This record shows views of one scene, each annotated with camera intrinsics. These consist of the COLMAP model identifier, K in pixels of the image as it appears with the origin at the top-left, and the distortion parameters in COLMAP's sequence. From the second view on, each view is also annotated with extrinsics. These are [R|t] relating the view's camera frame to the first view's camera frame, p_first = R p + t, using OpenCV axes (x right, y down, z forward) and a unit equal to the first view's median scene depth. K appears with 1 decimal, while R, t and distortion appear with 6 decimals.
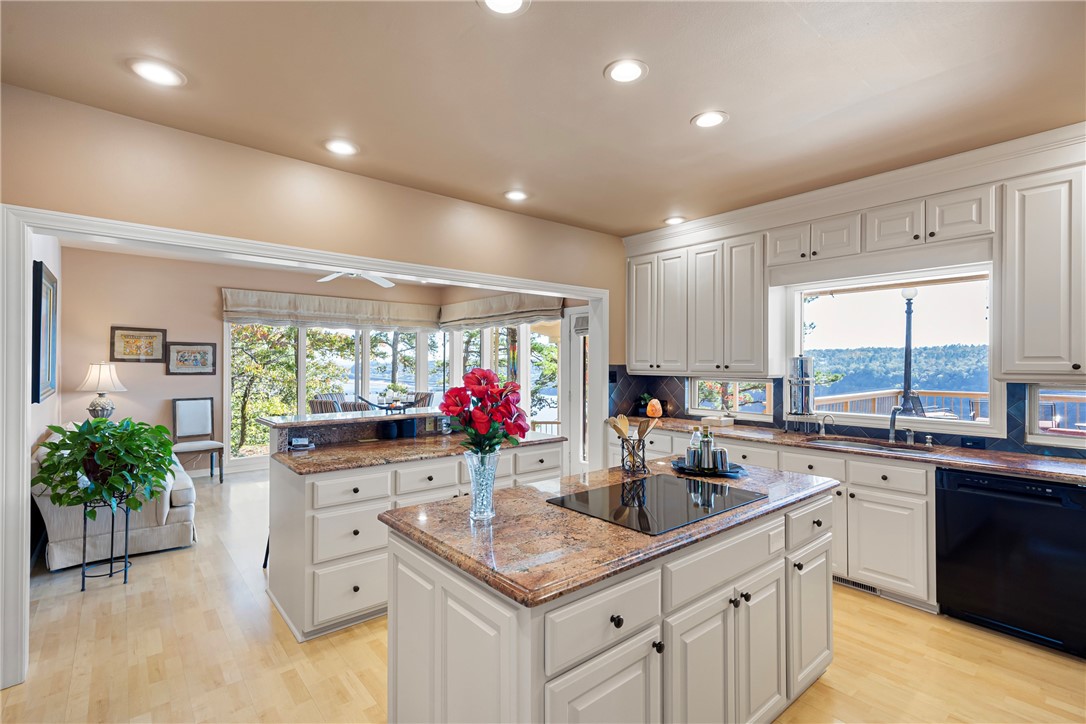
lens RADIAL K [[506.0, 0, 543.4], [0, 506.0, 356.1], [0, 0, 1]] dist [0.014229, -0.000179]
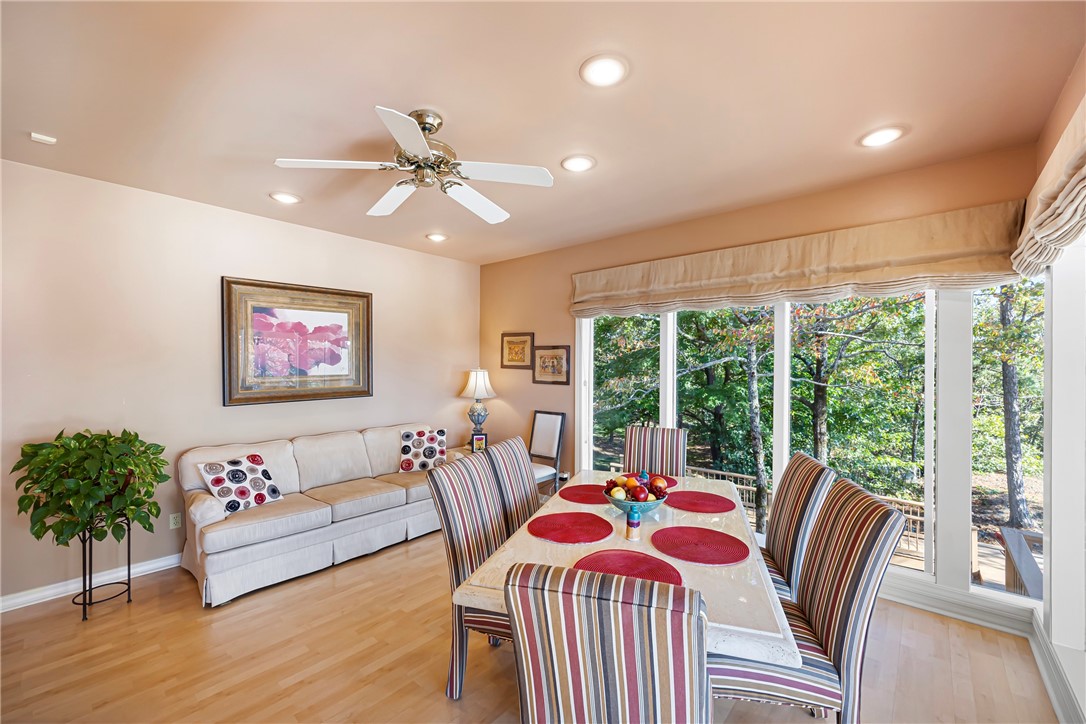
lens RADIAL K [[444.2, 0, 543.8], [0, 444.2, 363.0], [0, 0, 1]] dist [-0.001654, -0.000389]
pose [[0.175647, 0.000437, -0.984453, 0.033487], [0.022017, 0.999748, 0.004372, -0.001362], [0.984207, -0.022443, 0.175593, 0.849219]]
